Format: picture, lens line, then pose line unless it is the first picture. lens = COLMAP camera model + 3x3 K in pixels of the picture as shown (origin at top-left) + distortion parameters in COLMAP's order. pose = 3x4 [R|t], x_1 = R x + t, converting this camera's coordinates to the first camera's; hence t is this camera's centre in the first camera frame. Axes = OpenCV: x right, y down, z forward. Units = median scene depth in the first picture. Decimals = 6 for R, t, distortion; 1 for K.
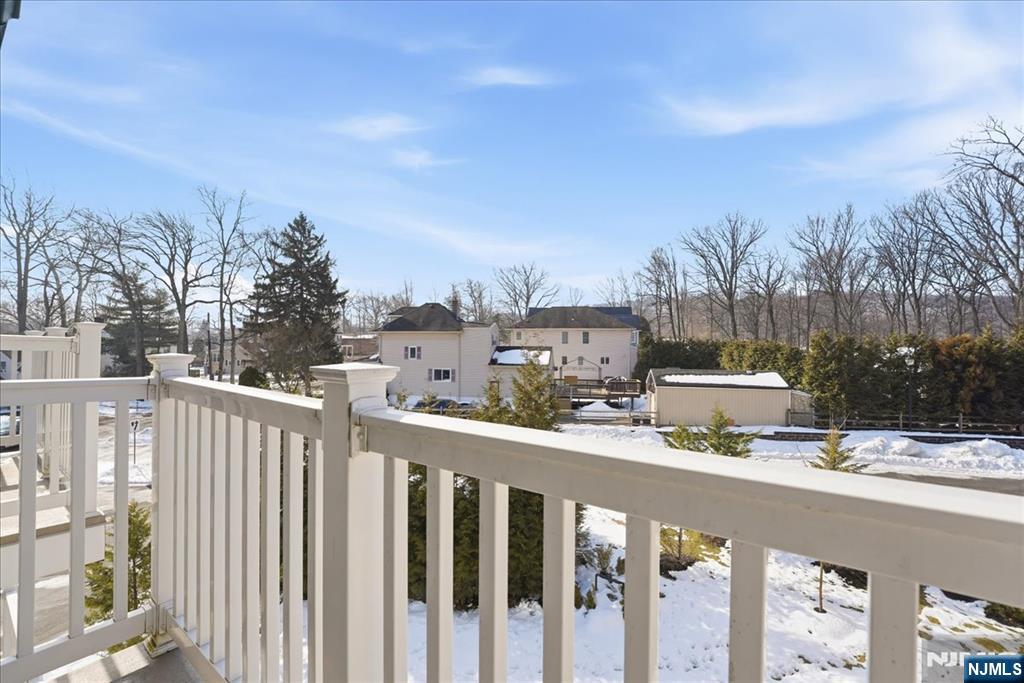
lens RADIAL K [[418.9, 0, 516.4], [0, 418.9, 343.4], [0, 0, 1]] dist [-0.015480, 0.000231]
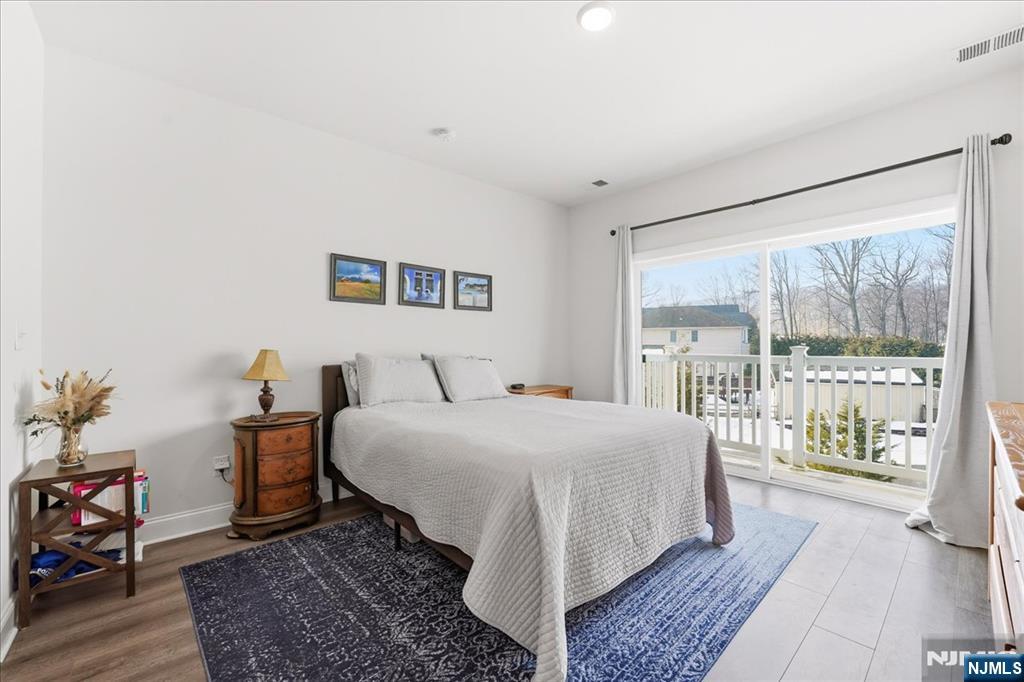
lens RADIAL K [[418.9, 0, 507.0], [0, 418.9, 342.4], [0, 0, 1]] dist [-0.015480, 0.000231]
pose [[0.977209, -0.011834, -0.211952, -0.052767], [0.011654, 0.999930, -0.002099, -0.000857], [0.211962, -0.000419, 0.977278, -0.085753]]
